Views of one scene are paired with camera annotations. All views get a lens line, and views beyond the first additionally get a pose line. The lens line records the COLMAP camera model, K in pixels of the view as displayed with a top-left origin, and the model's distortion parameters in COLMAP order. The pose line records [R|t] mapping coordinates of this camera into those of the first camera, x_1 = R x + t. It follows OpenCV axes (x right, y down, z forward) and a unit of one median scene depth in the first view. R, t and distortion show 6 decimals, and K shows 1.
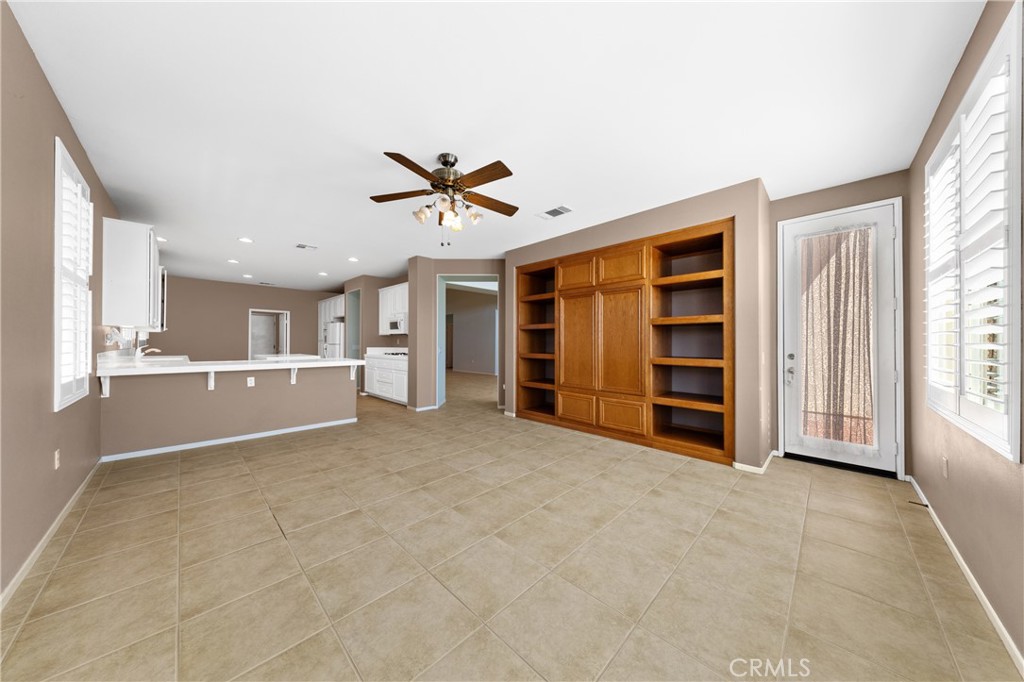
lens RADIAL K [[328.6, 0, 512.9], [0, 328.6, 340.5], [0, 0, 1]] dist [0.000971, 0.000031]
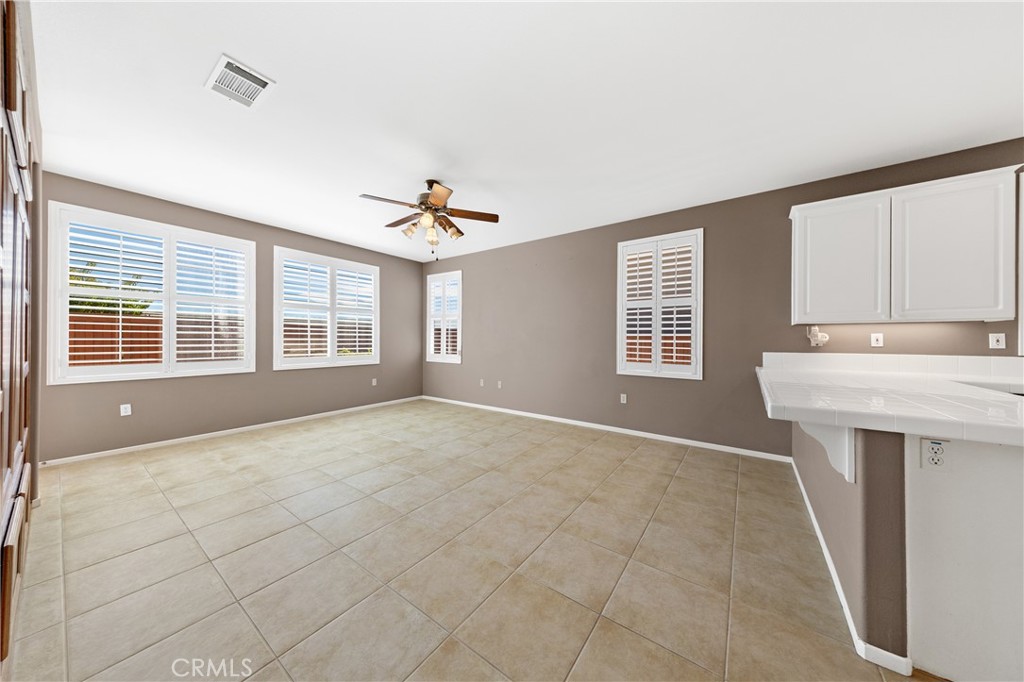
lens RADIAL K [[328.6, 0, 510.7], [0, 328.6, 338.6], [0, 0, 1]] dist [0.000971, 0.000031]
pose [[-0.989614, -0.009500, -0.143435, -0.303799], [-0.008603, 0.999939, -0.006874, 0.009431], [0.143492, -0.005568, -0.989636, 2.182390]]
